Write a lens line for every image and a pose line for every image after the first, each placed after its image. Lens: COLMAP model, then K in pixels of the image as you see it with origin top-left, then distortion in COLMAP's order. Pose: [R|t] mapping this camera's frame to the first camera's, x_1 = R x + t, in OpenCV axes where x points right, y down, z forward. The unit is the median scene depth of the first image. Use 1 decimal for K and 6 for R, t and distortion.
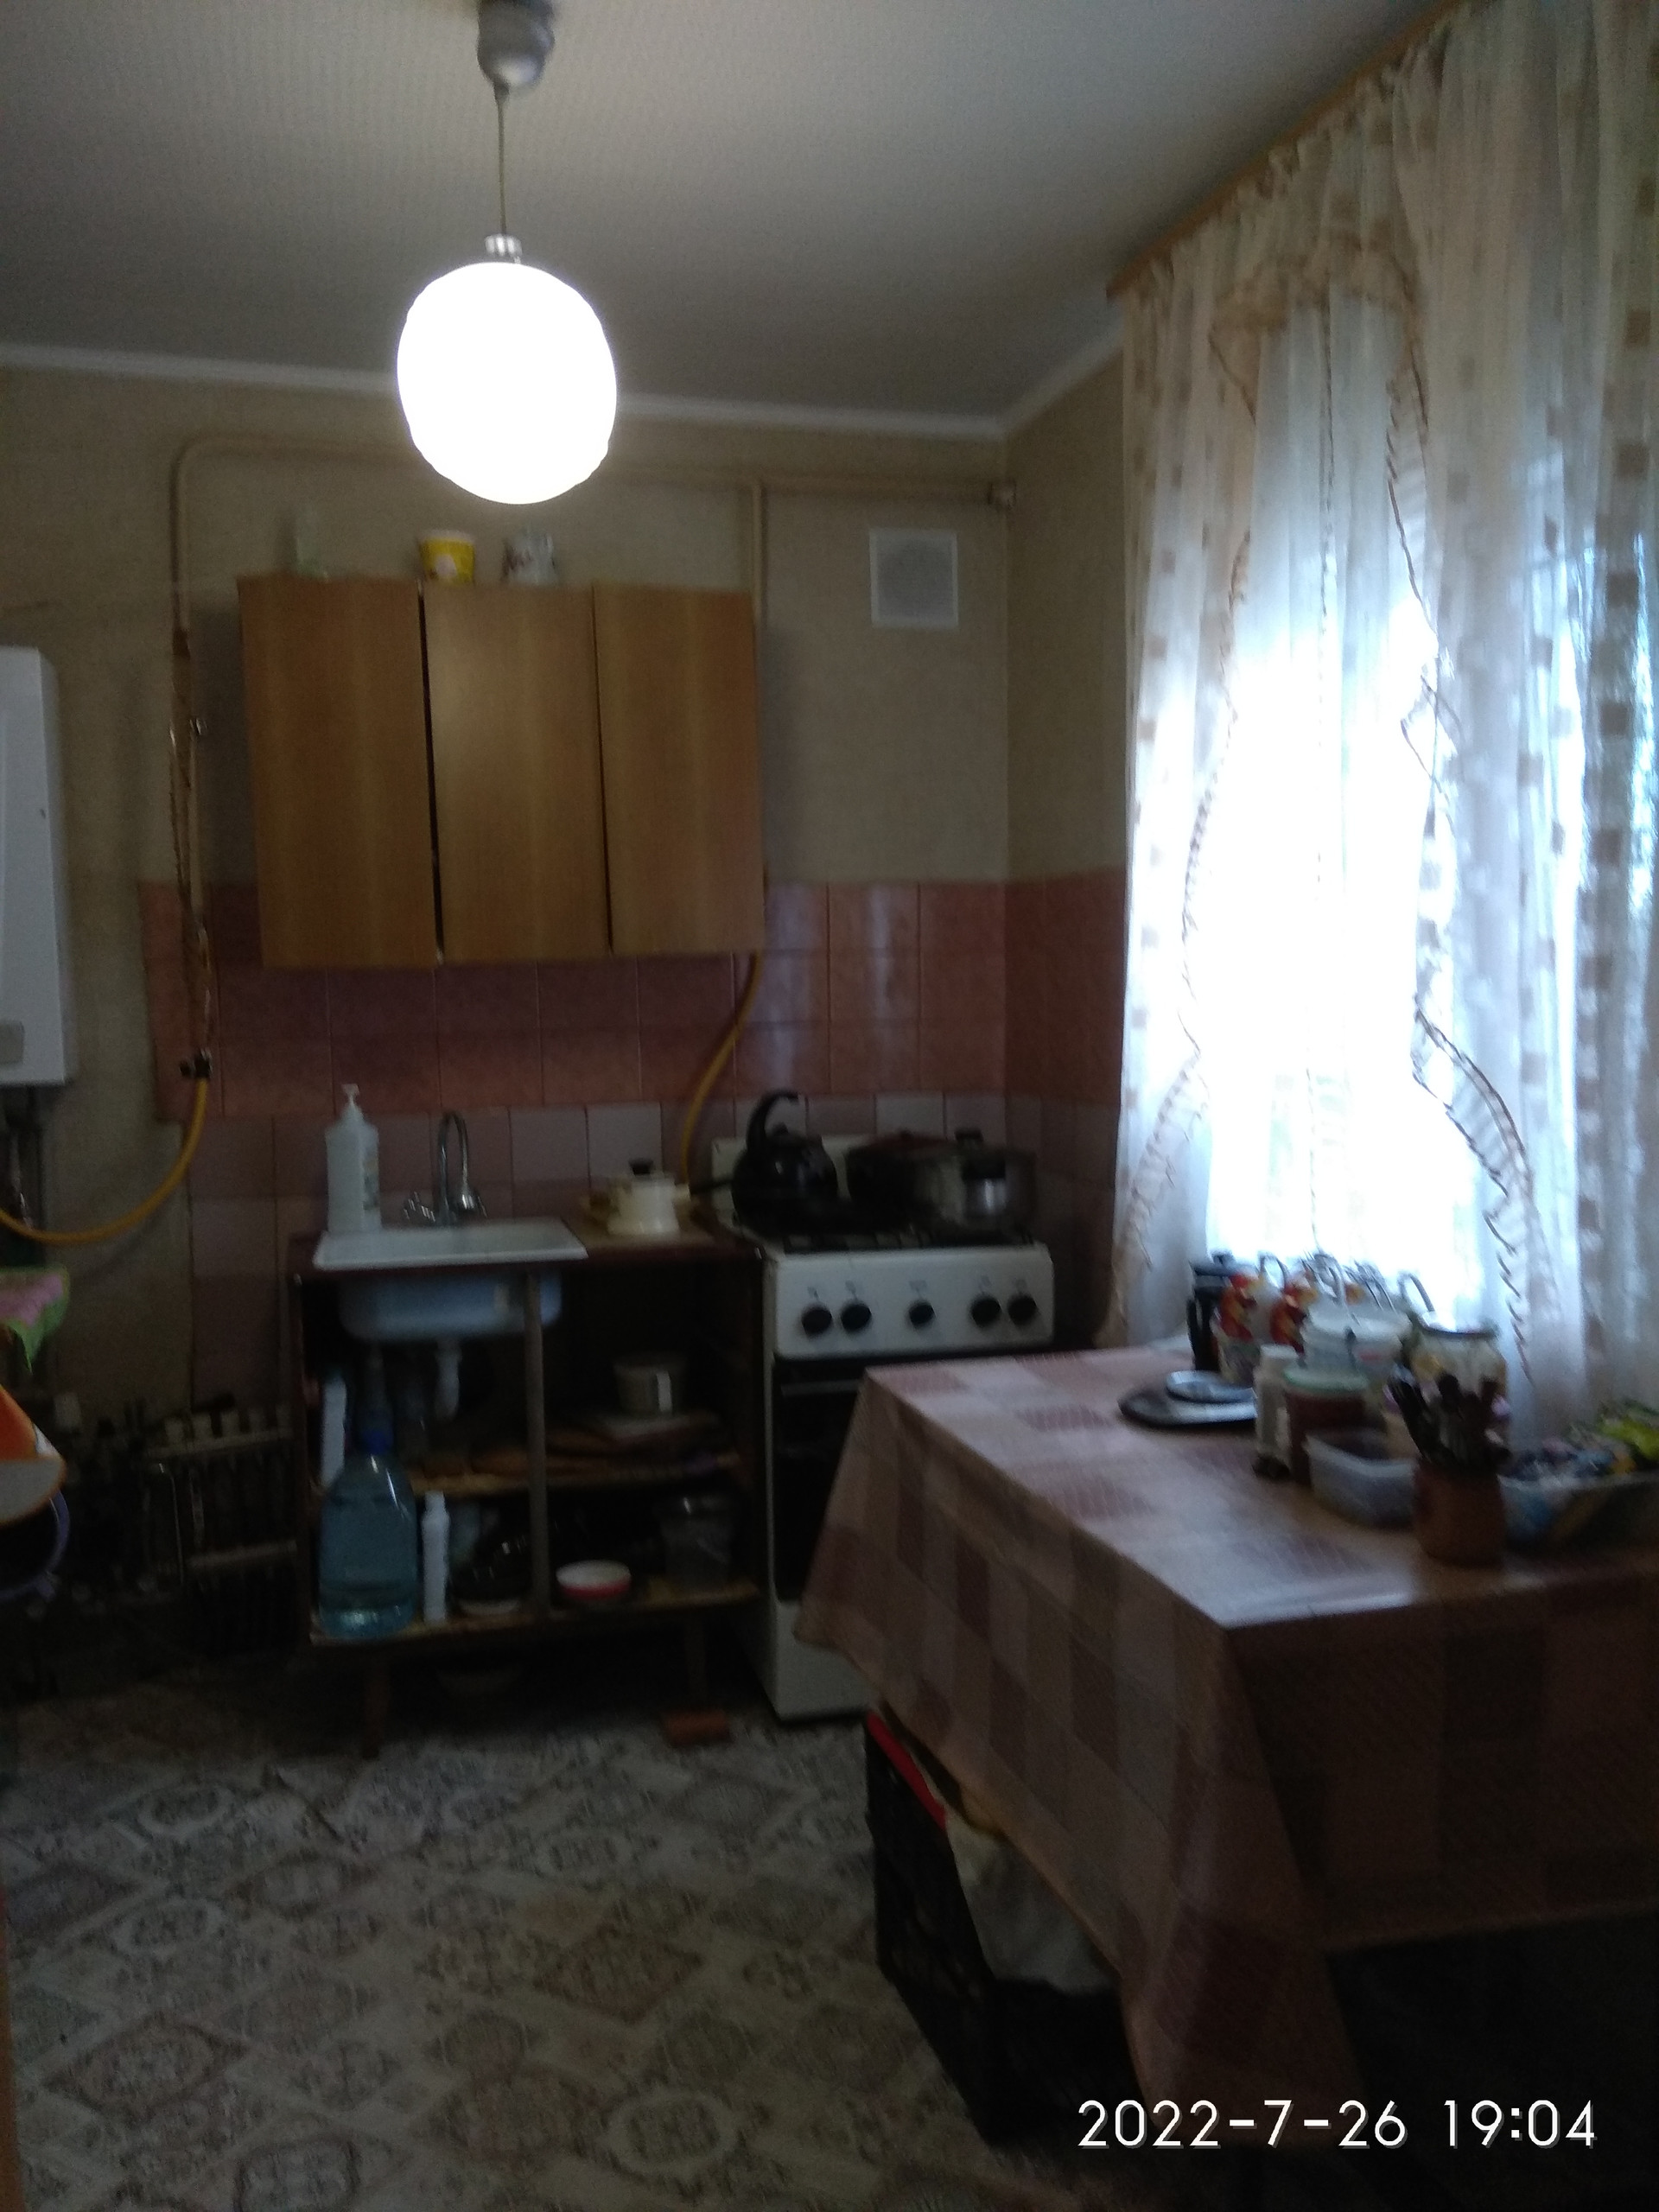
lens RADIAL K [[1828.1, 0, 829.5], [0, 1828.1, 1106.0], [0, 0, 1]] dist [0.101457, -0.155534]
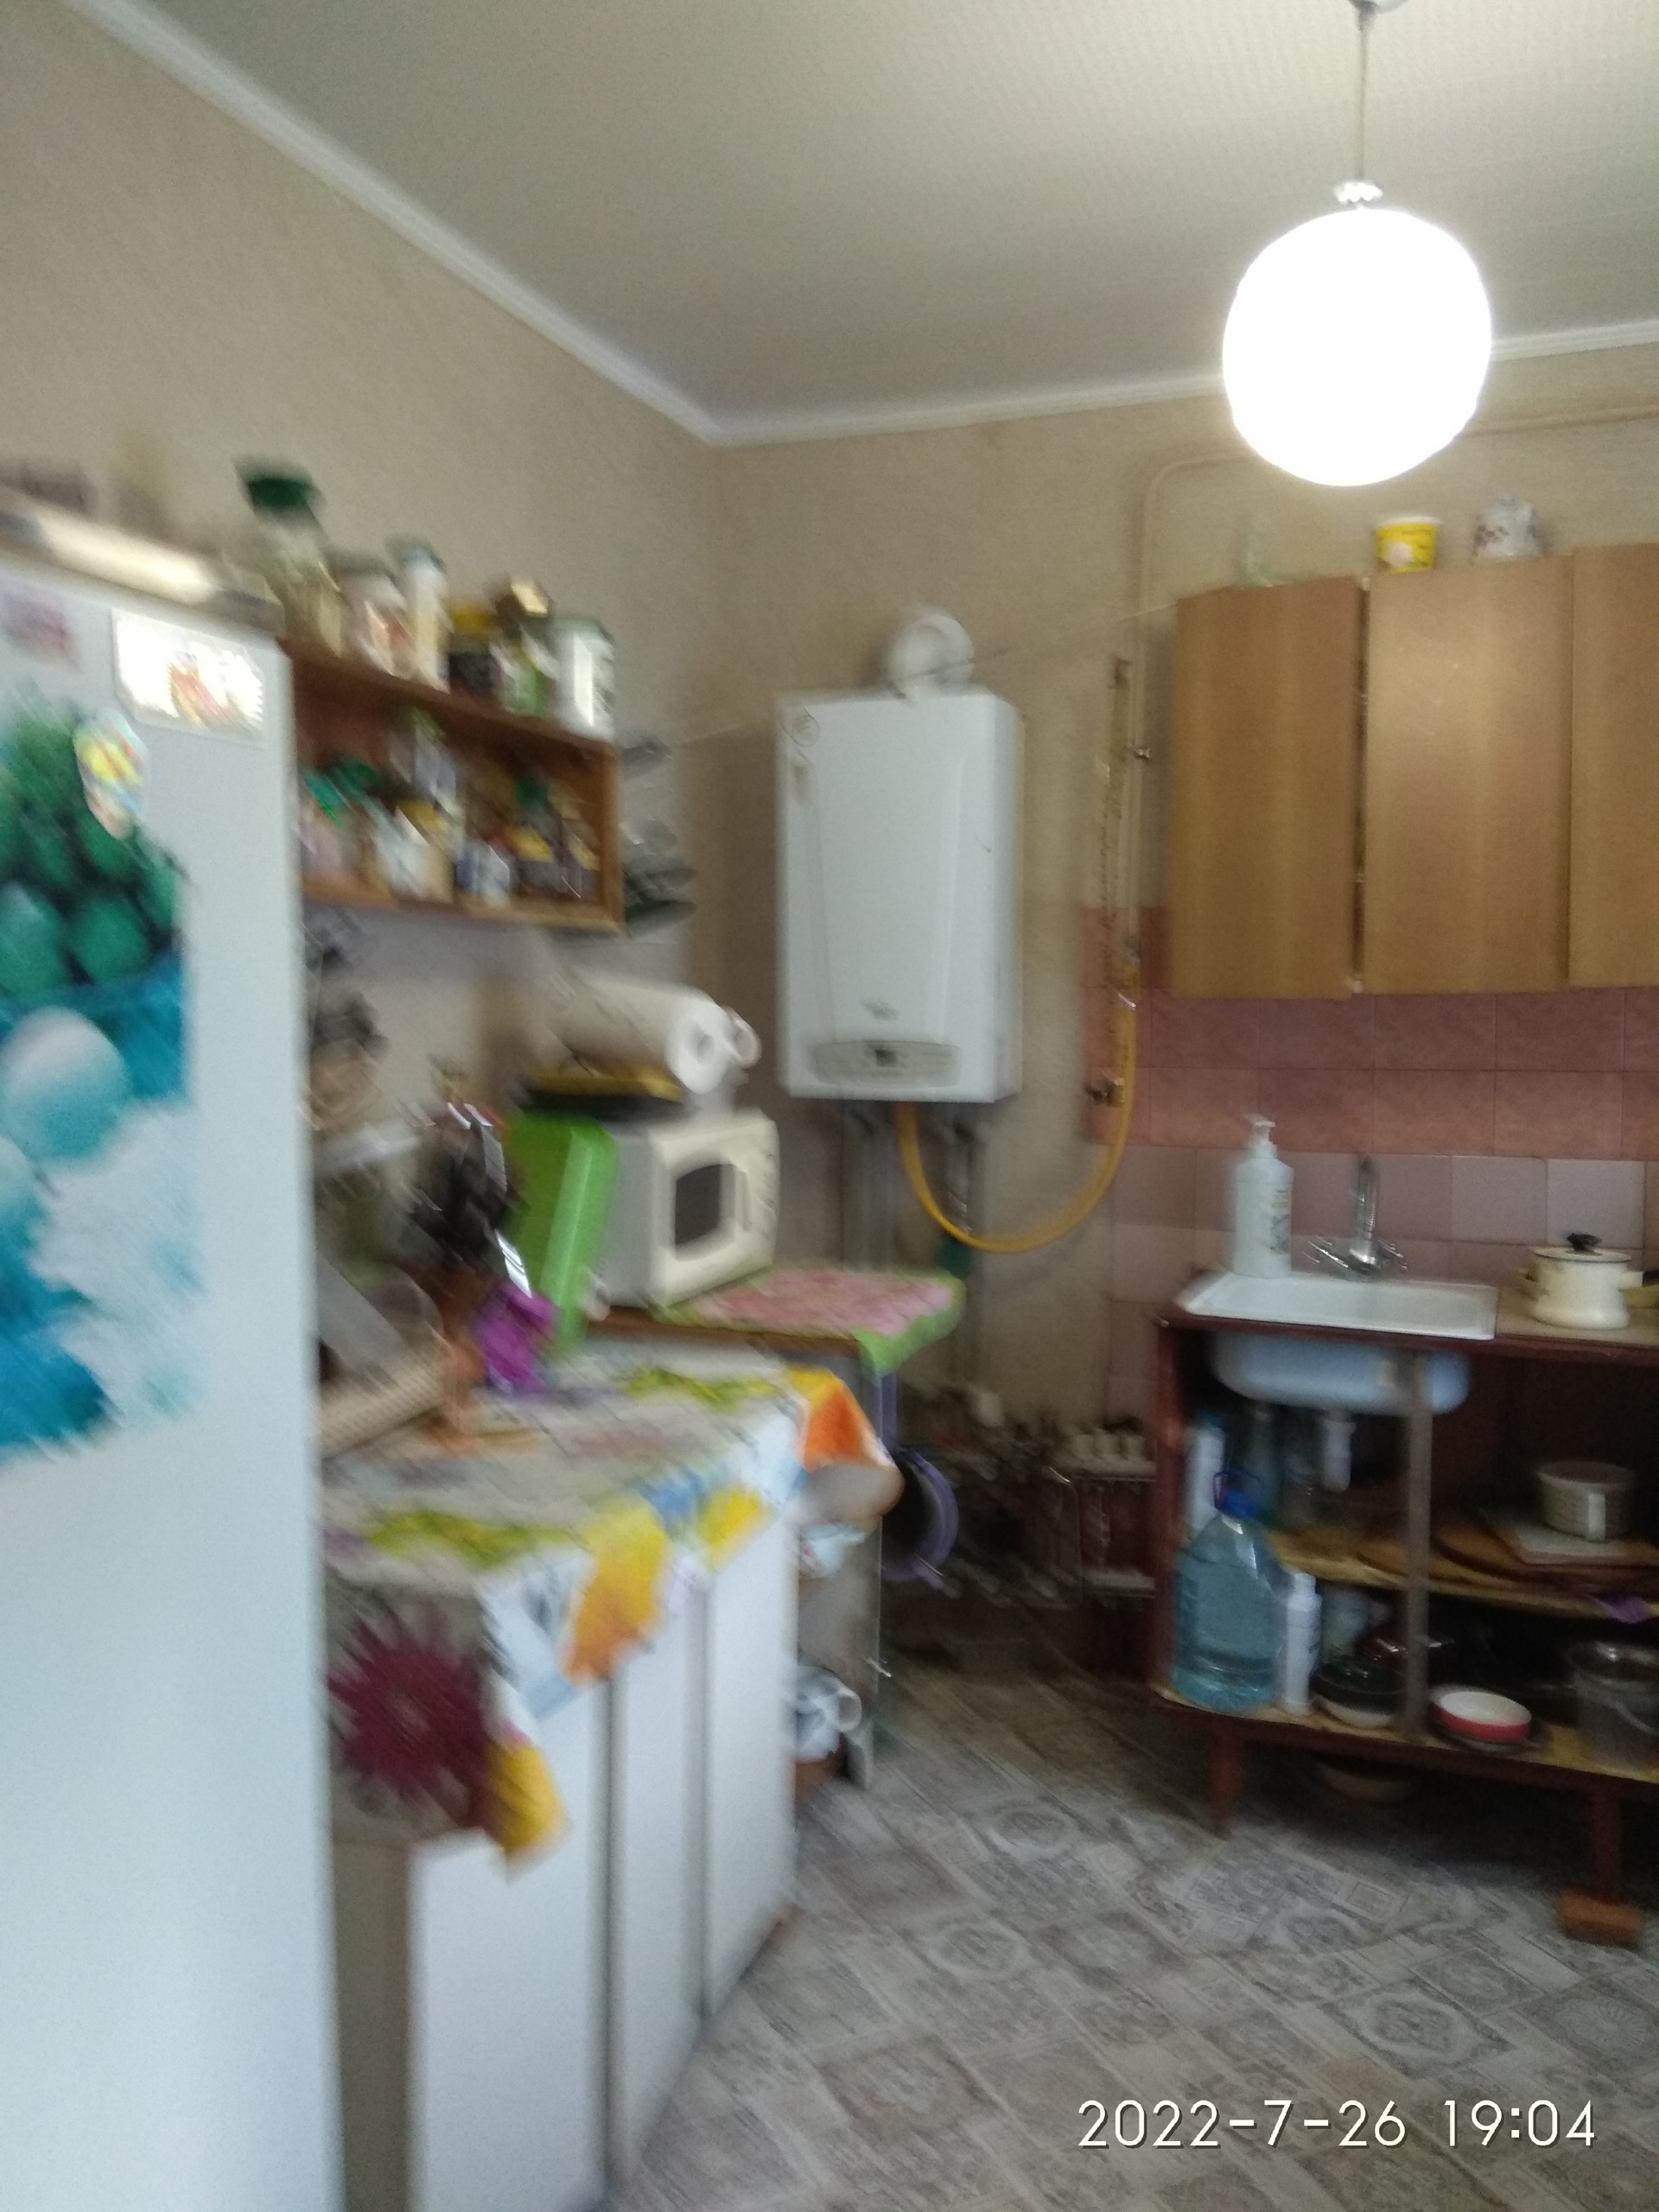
lens RADIAL K [[1775.4, 0, 827.3], [0, 1775.4, 1093.5], [0, 0, 1]] dist [0.133060, -0.216789]
pose [[0.788200, 0.063089, -0.612177, 0.133642], [-0.056480, 0.997949, 0.030125, -0.041310], [0.612822, 0.010832, 0.790147, 0.139397]]
